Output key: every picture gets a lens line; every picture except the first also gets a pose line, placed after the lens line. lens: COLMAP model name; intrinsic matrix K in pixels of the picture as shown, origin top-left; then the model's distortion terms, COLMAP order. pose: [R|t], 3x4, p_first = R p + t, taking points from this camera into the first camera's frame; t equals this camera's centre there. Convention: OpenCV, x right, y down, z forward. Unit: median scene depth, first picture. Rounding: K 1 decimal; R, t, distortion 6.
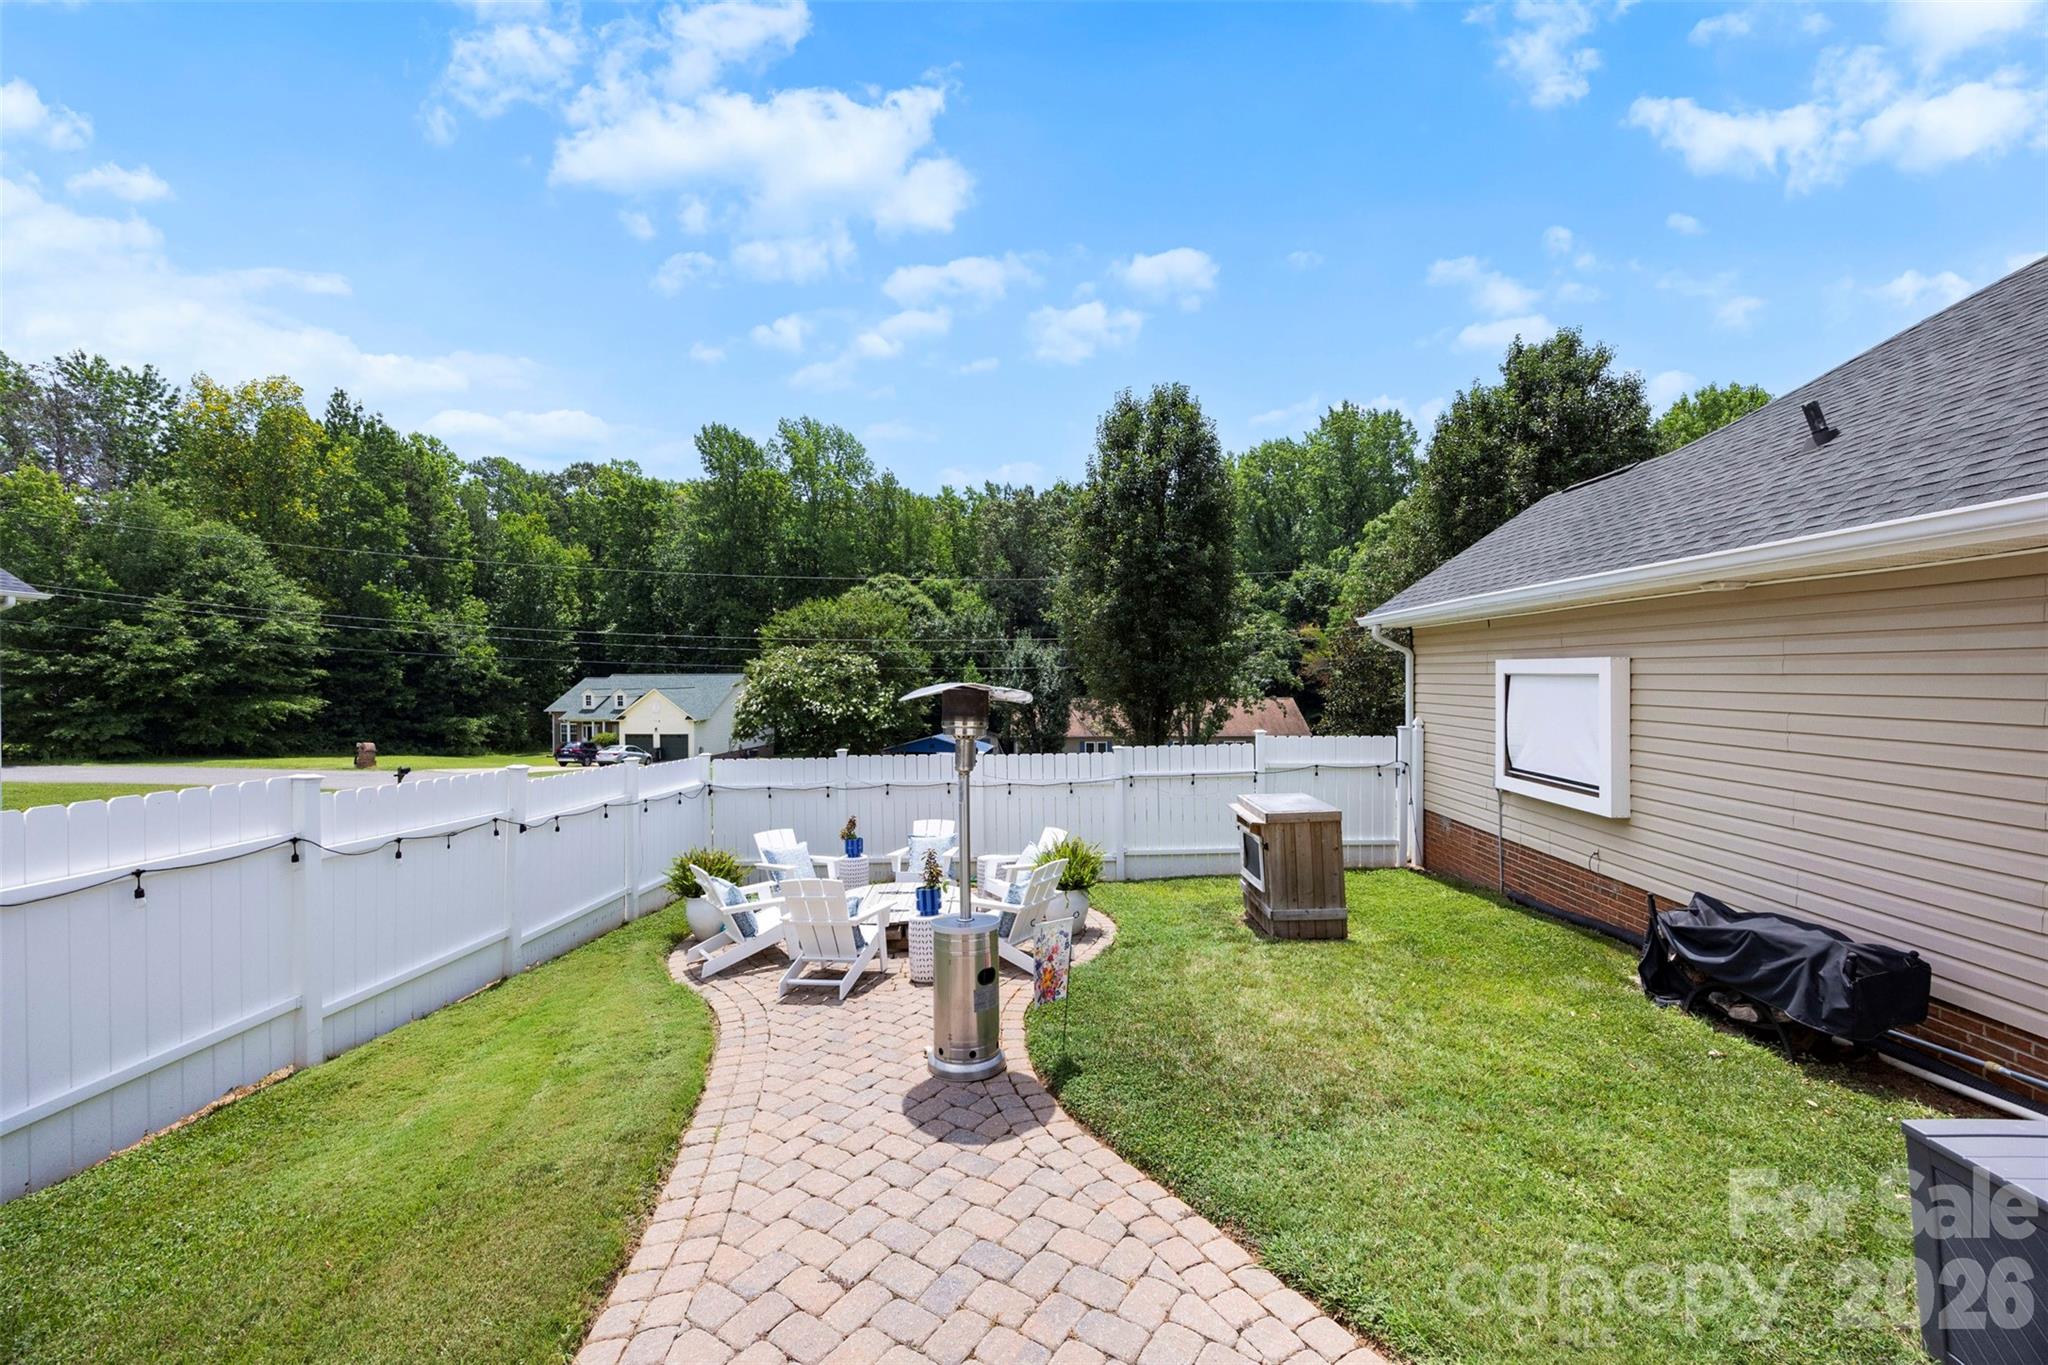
lens RADIAL K [[782.2, 0, 1028.9], [0, 782.2, 684.8], [0, 0, 1]] dist [-0.001199, -0.000239]
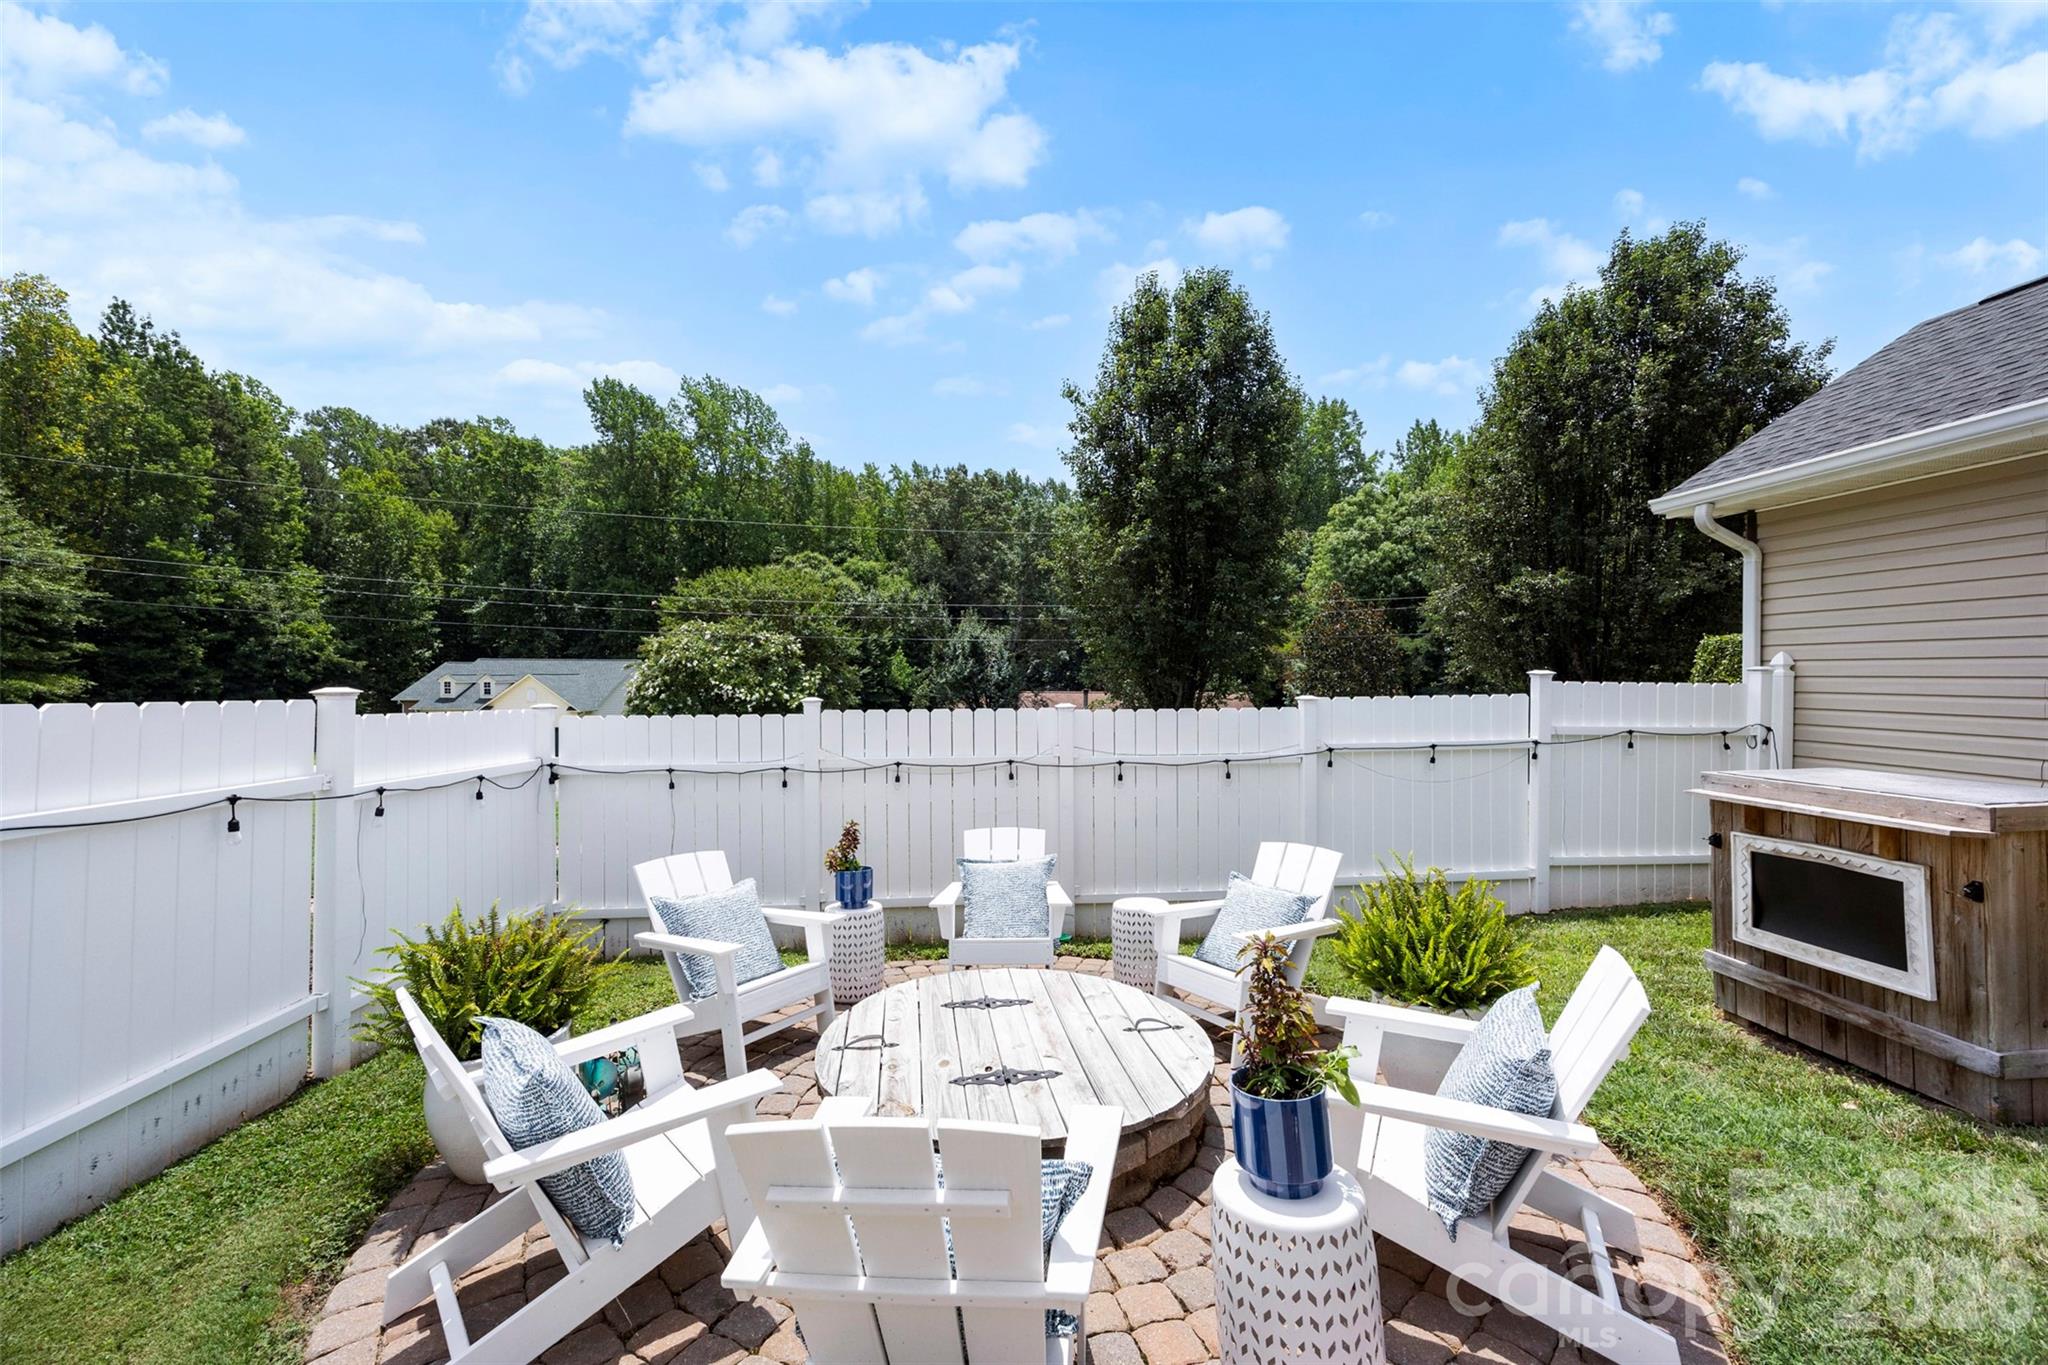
lens RADIAL K [[796.1, 0, 1028.7], [0, 796.1, 686.9], [0, 0, 1]] dist [-0.000670, -0.000259]
pose [[0.994514, 0.010299, 0.104099, -0.026587], [-0.010408, 0.999946, 0.000504, 0.013117], [-0.104088, -0.001584, 0.994567, 0.078941]]
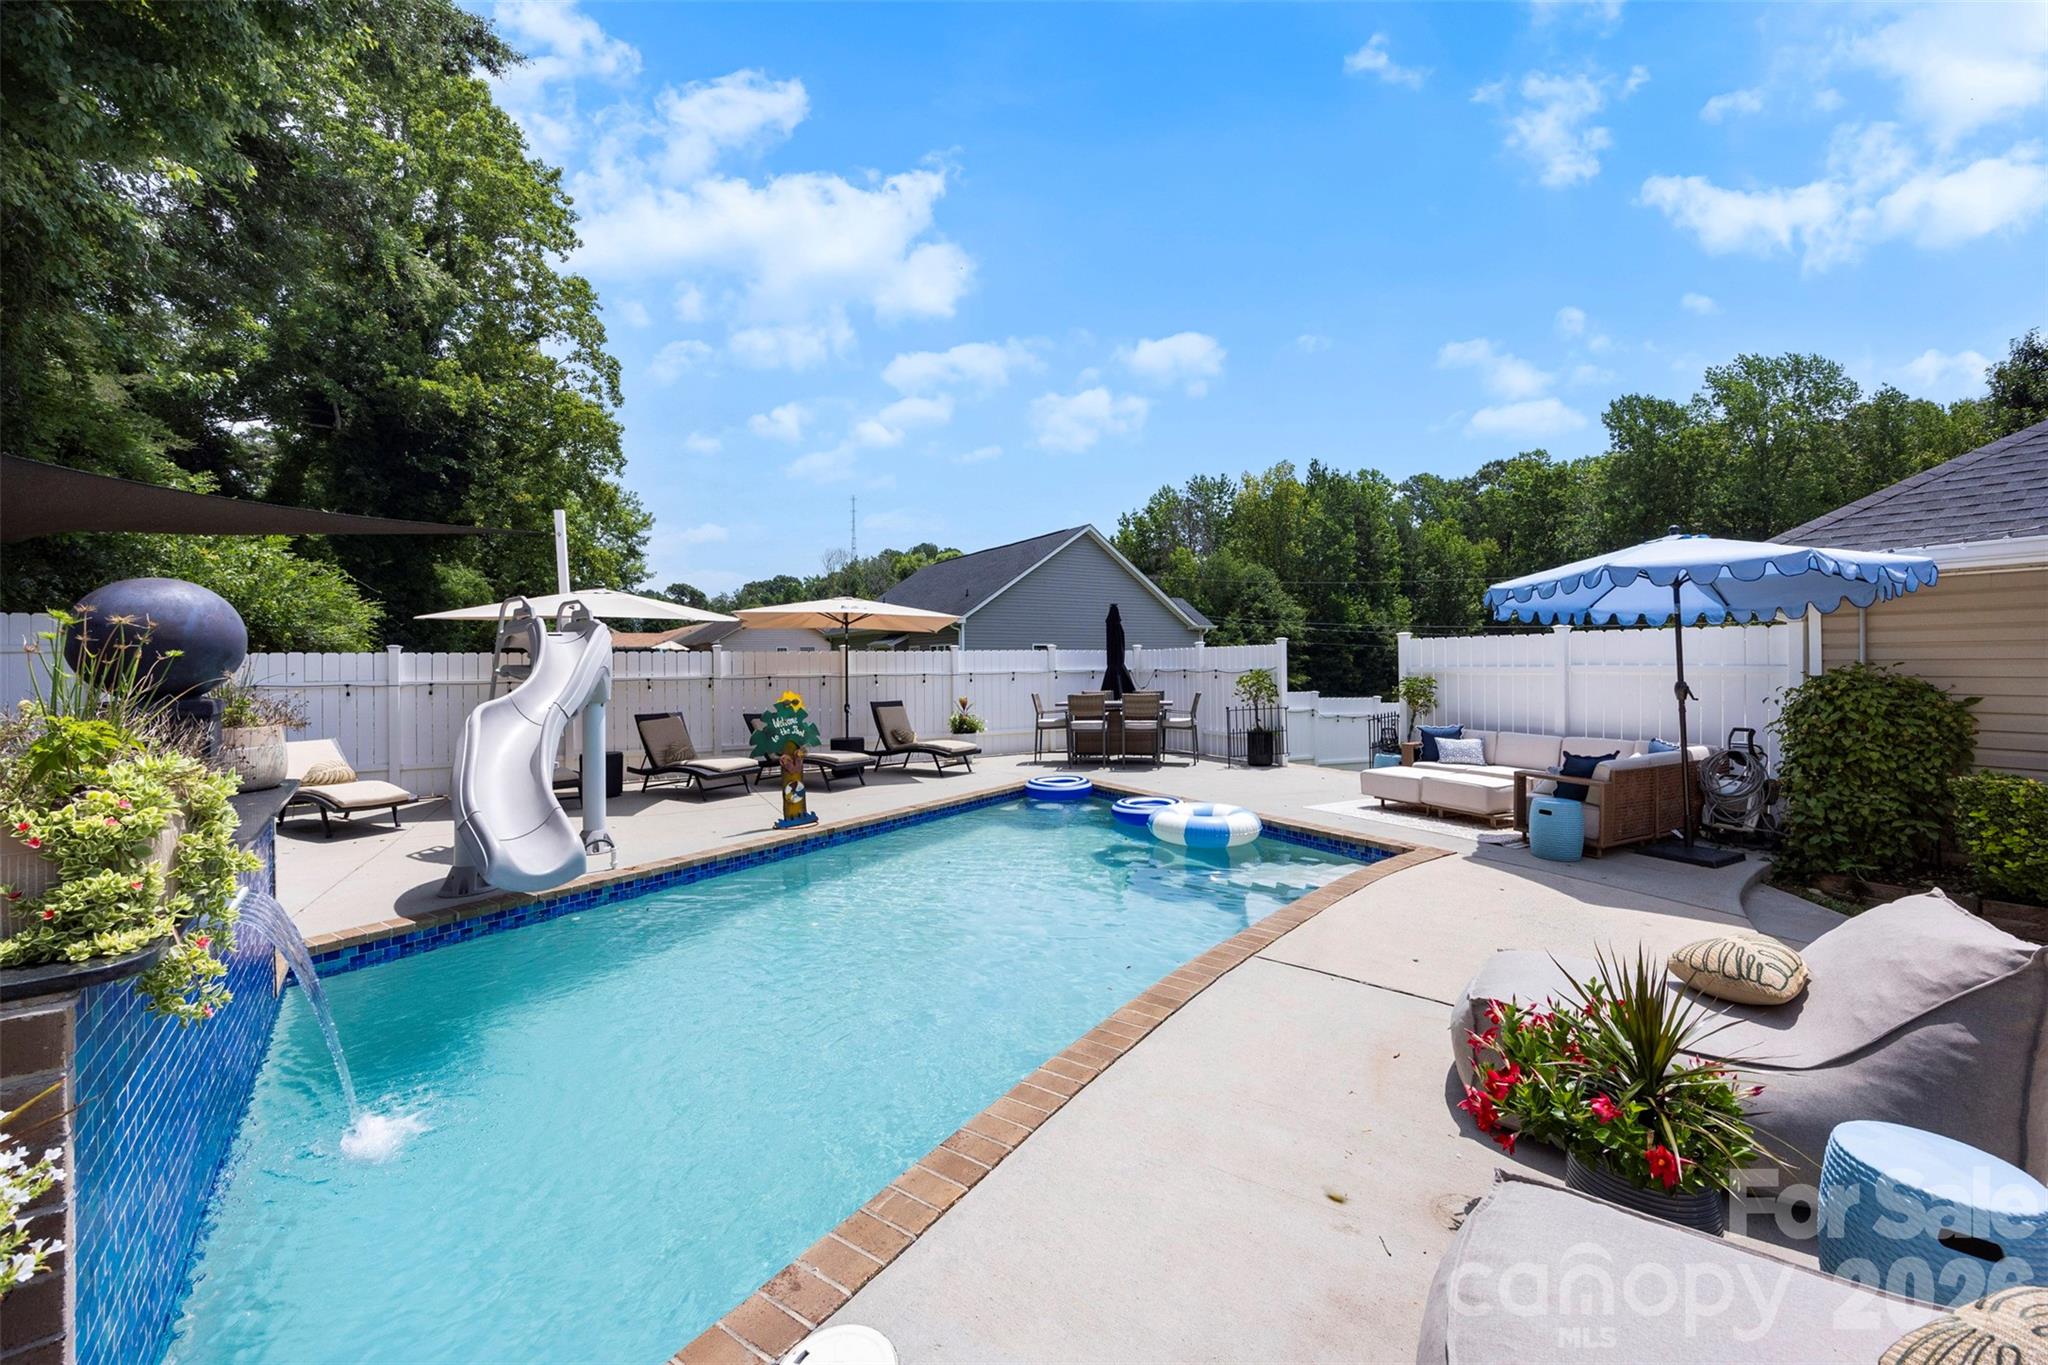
lens RADIAL K [[796.1, 0, 1030.3], [0, 796.1, 657.5], [0, 0, 1]] dist [-0.001079, -0.000126]
pose [[0.484437, -0.010550, -0.874763, 0.129771], [0.000112, 0.999928, -0.011998, 0.001230], [0.874826, 0.005715, 0.484403, -0.151599]]
